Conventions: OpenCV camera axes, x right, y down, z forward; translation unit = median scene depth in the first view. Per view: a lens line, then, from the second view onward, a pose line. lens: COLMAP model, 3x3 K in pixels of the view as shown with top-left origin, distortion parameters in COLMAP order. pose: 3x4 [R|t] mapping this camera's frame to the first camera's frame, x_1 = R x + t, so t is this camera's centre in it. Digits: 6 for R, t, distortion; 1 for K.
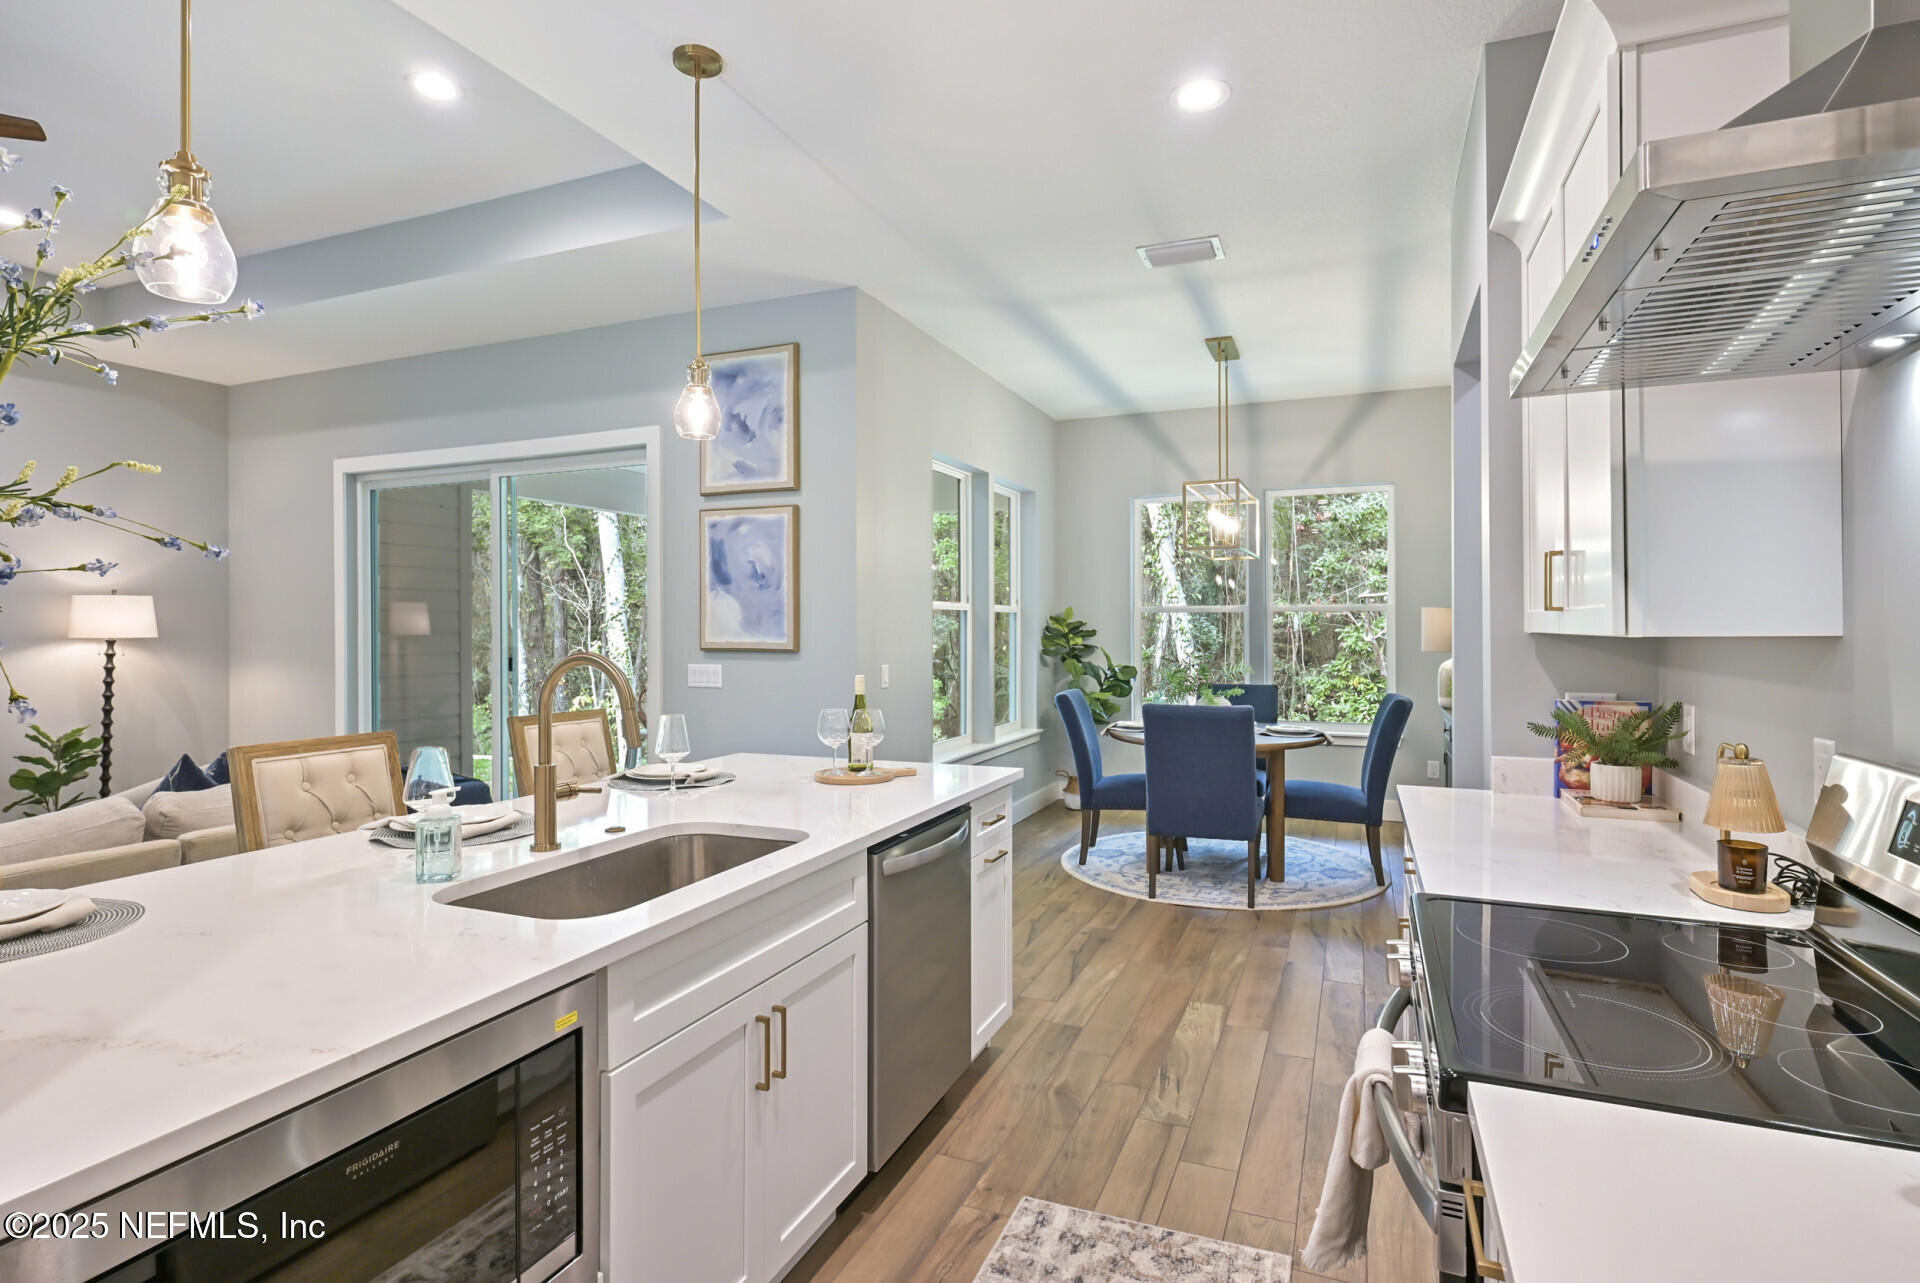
lens RADIAL K [[959.3, 0, 962.5], [0, 959.3, 630.4], [0, 0, 1]] dist [-0.001025, -0.000112]
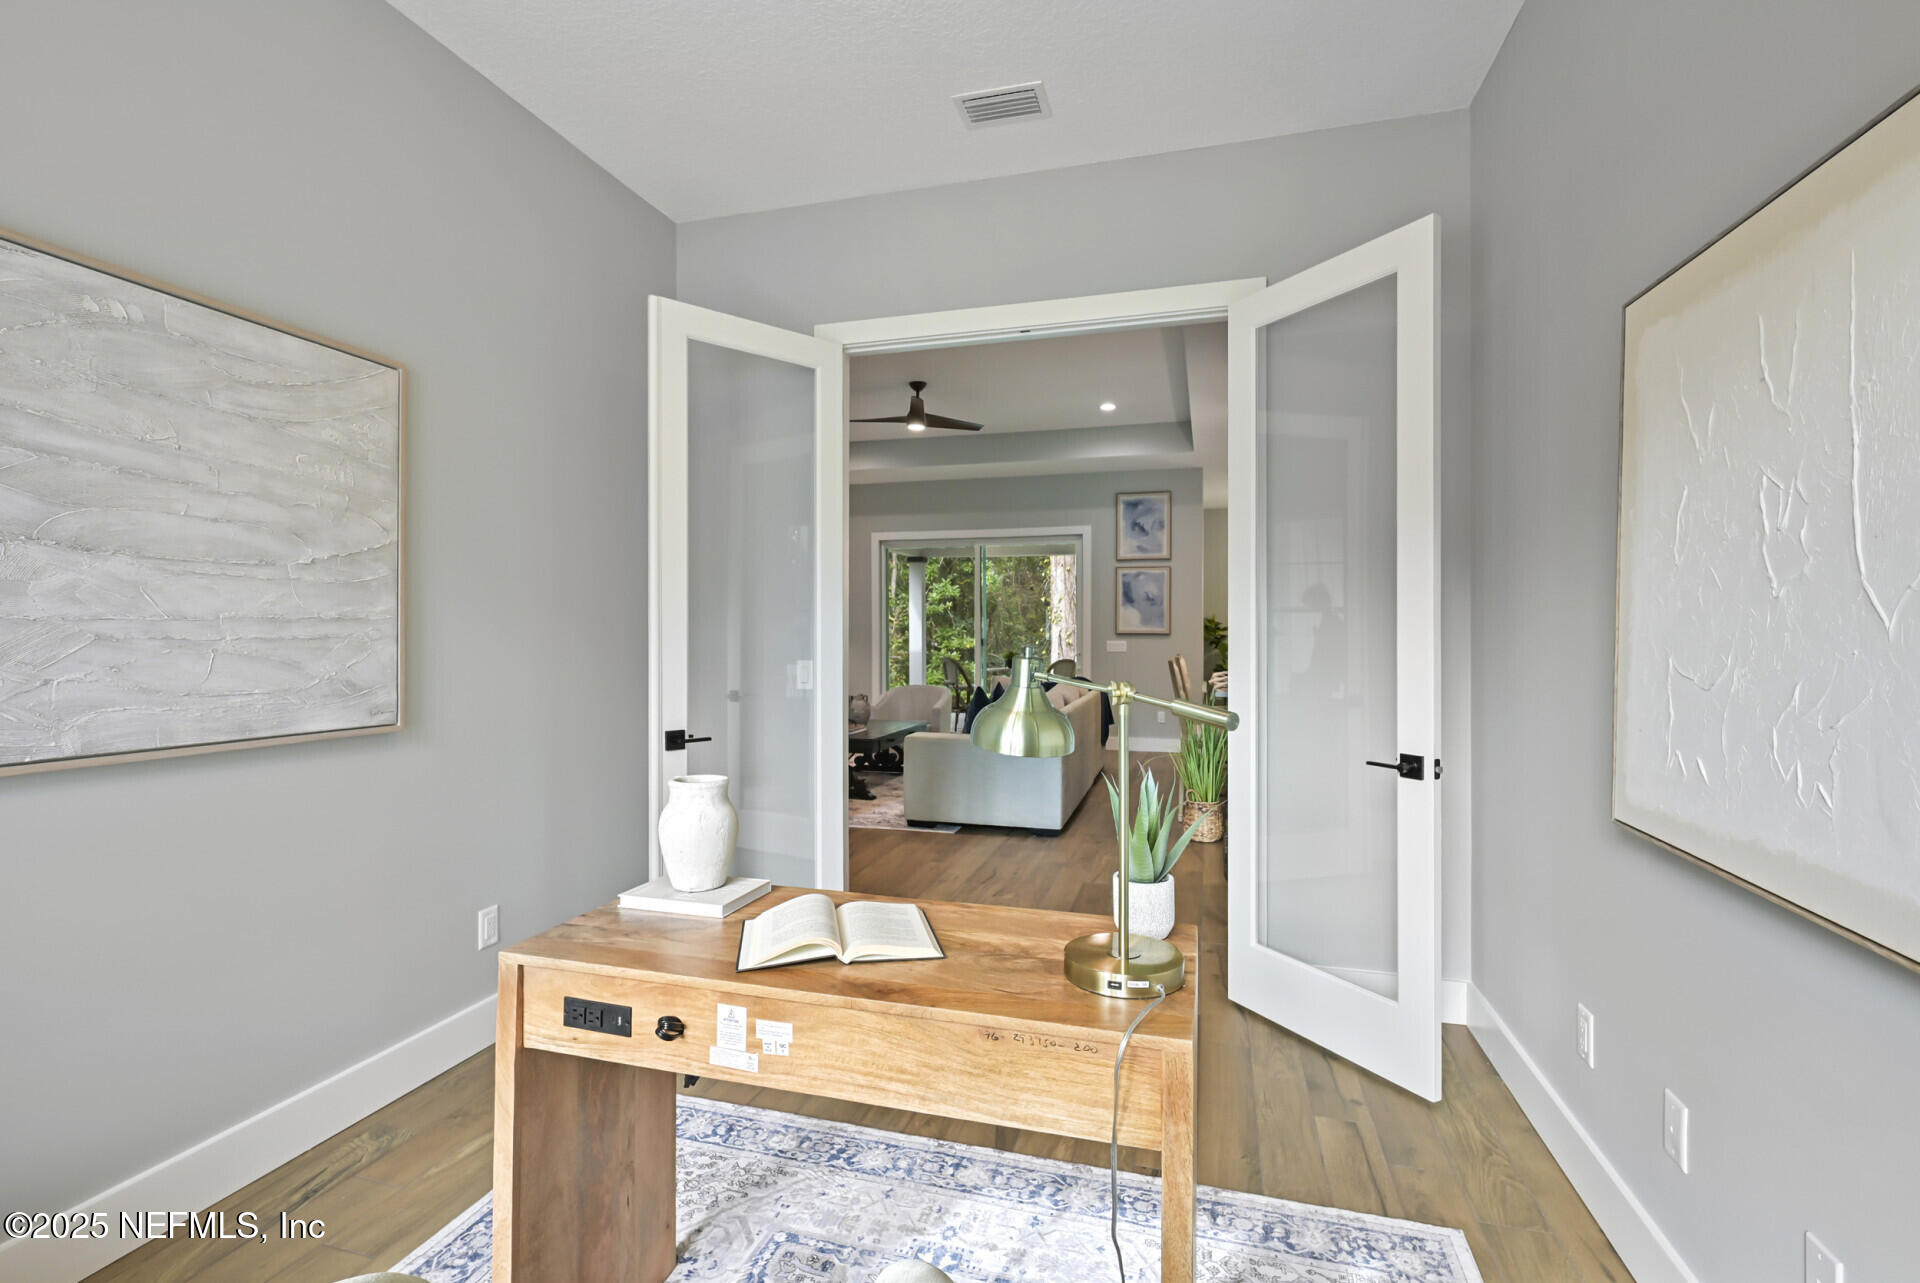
lens RADIAL K [[862.2, 0, 960.2], [0, 862.2, 624.2], [0, 0, 1]] dist [0.001450, 0.000045]
pose [[0.993216, 0.003369, 0.116239, -0.727759], [-0.002200, 0.999946, -0.010182, 0.016438], [-0.116267, 0.009858, 0.993169, -0.727228]]
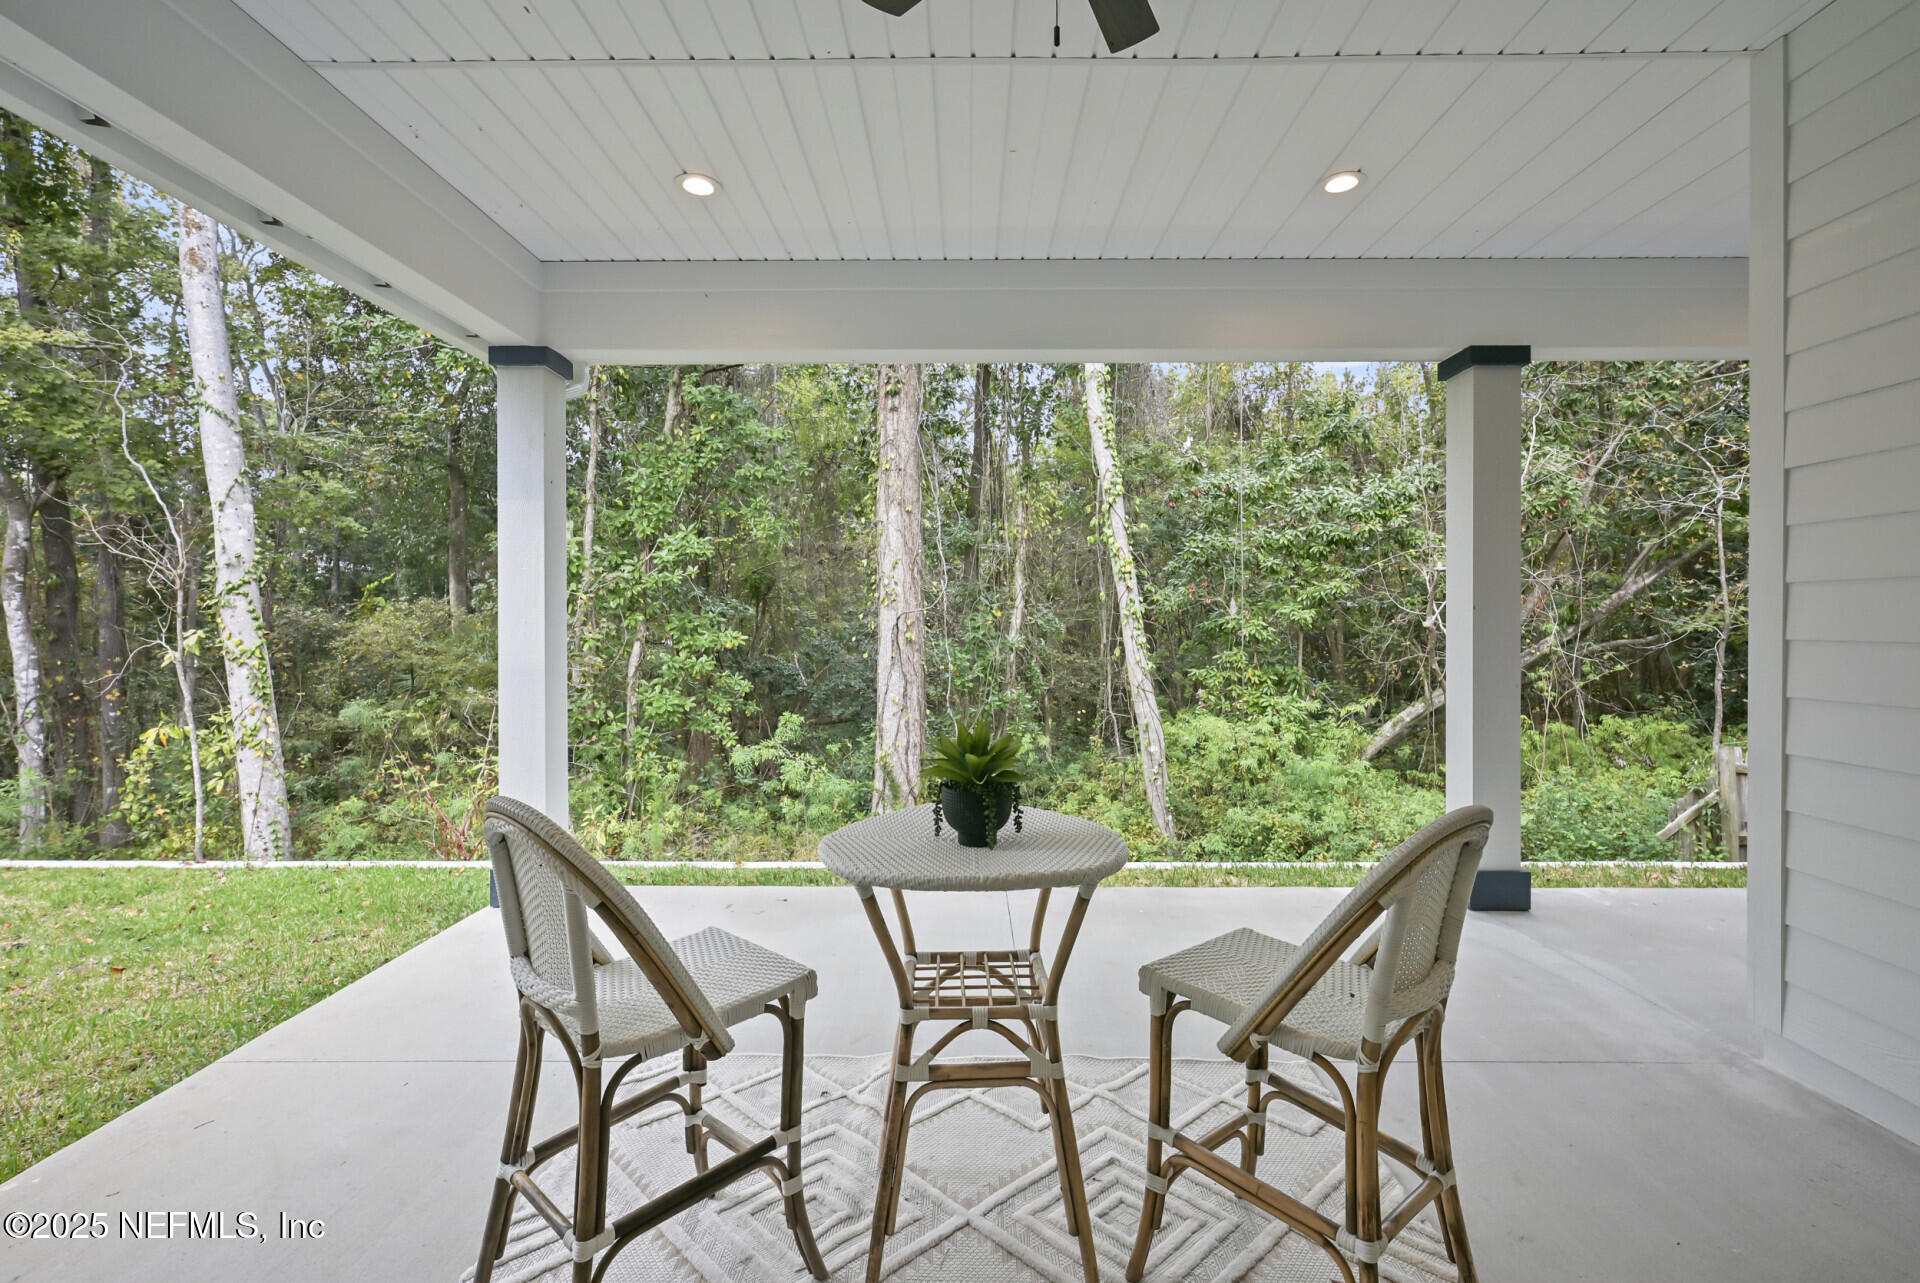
lens RADIAL K [[862.2, 0, 960.2], [0, 862.2, 624.2], [0, 0, 1]] dist [0.001450, 0.000045]
pose [[0.927680, 0.000918, 0.373375, -0.478494], [-0.000993, 1.000000, 0.000007, 0.021592], [-0.373375, -0.000377, 0.927681, 1.122751]]
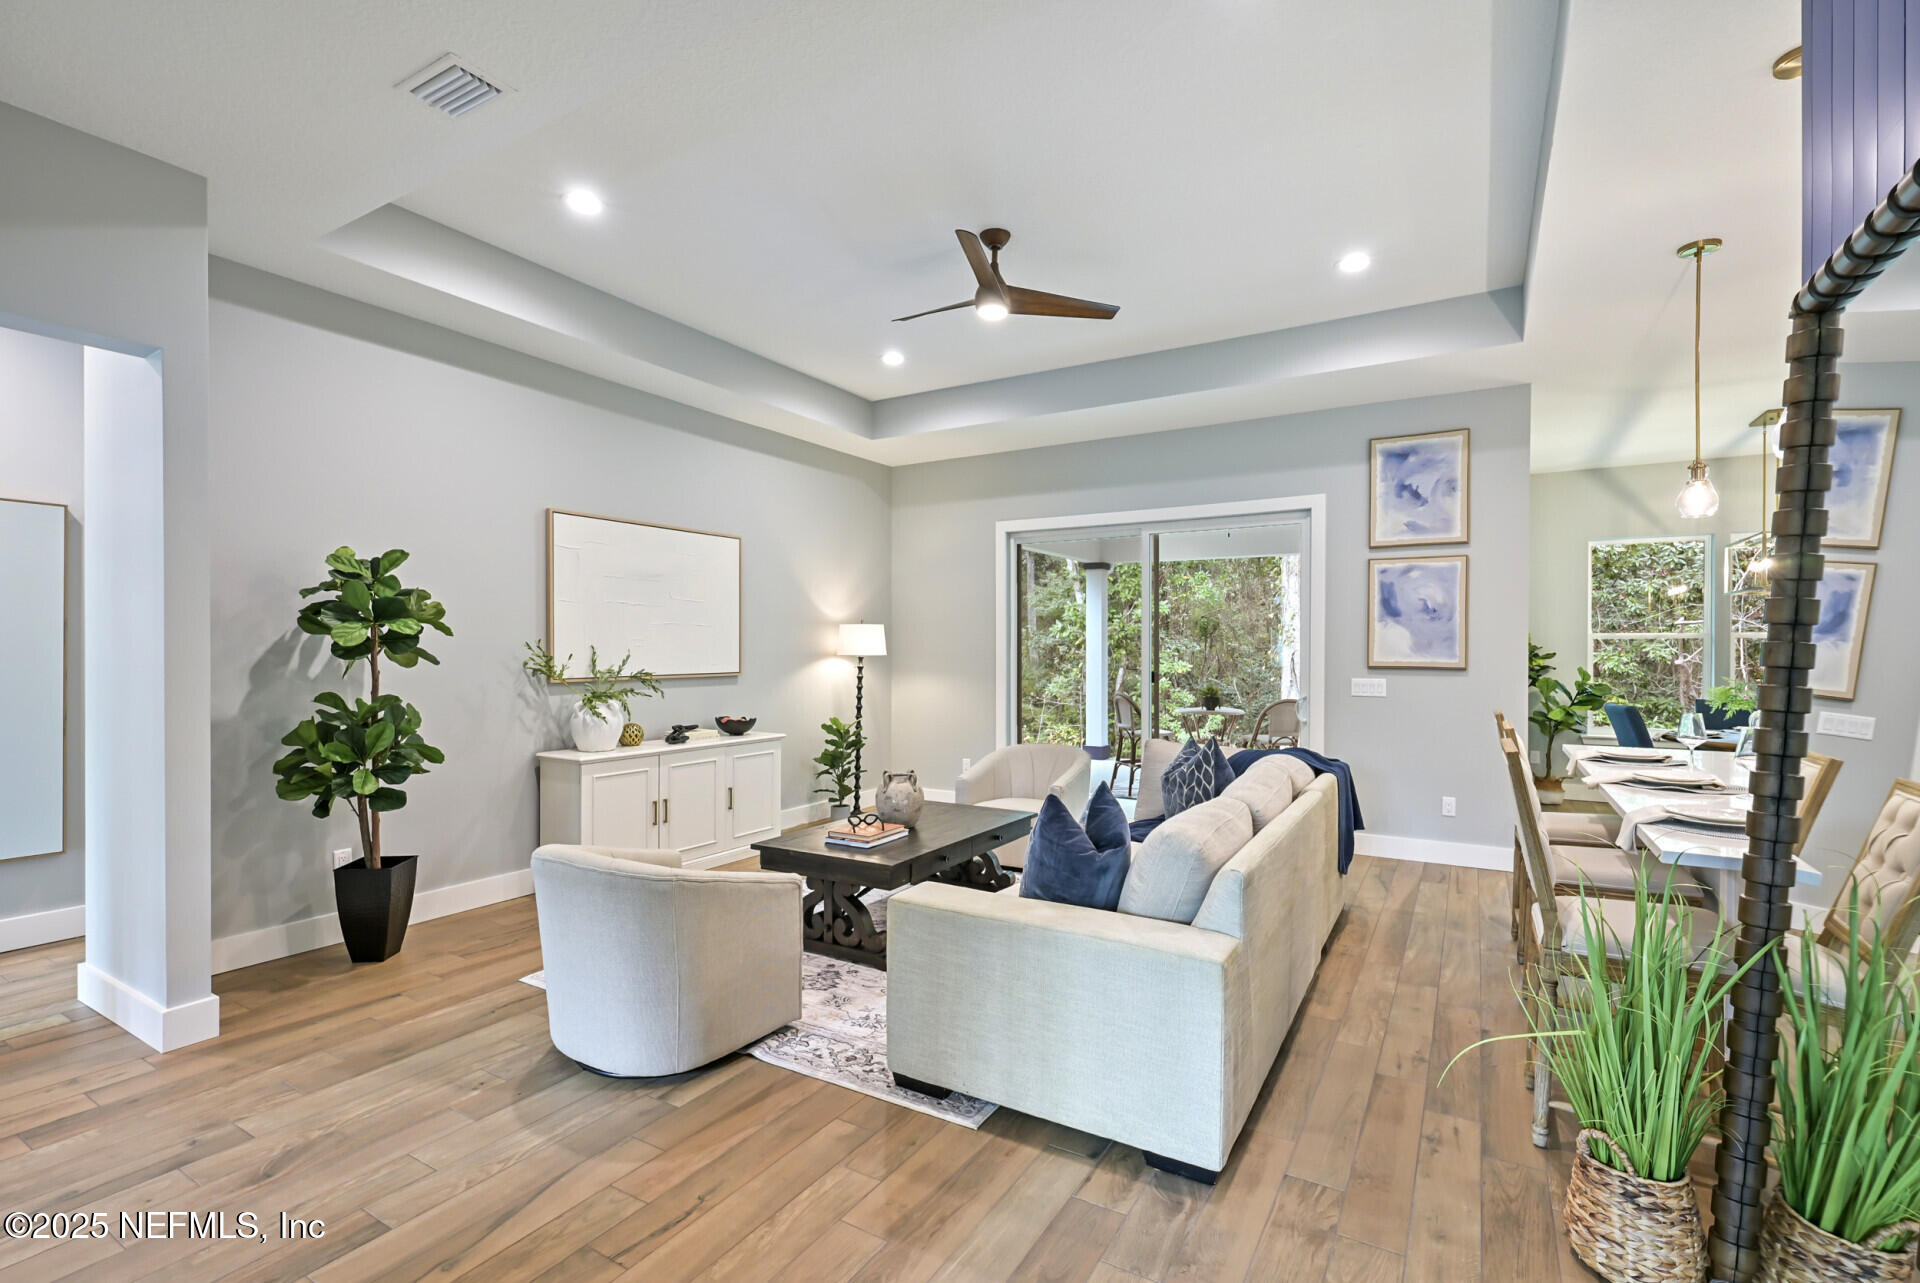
lens RADIAL K [[856.8, 0, 963.9], [0, 856.8, 651.5], [0, 0, 1]] dist [-0.000367, -0.000028]
pose [[0.989623, 0.005102, -0.143597, -0.566564], [-0.005093, 0.999987, 0.000425, 0.000955], [0.143597, 0.000310, 0.989636, -0.192884]]
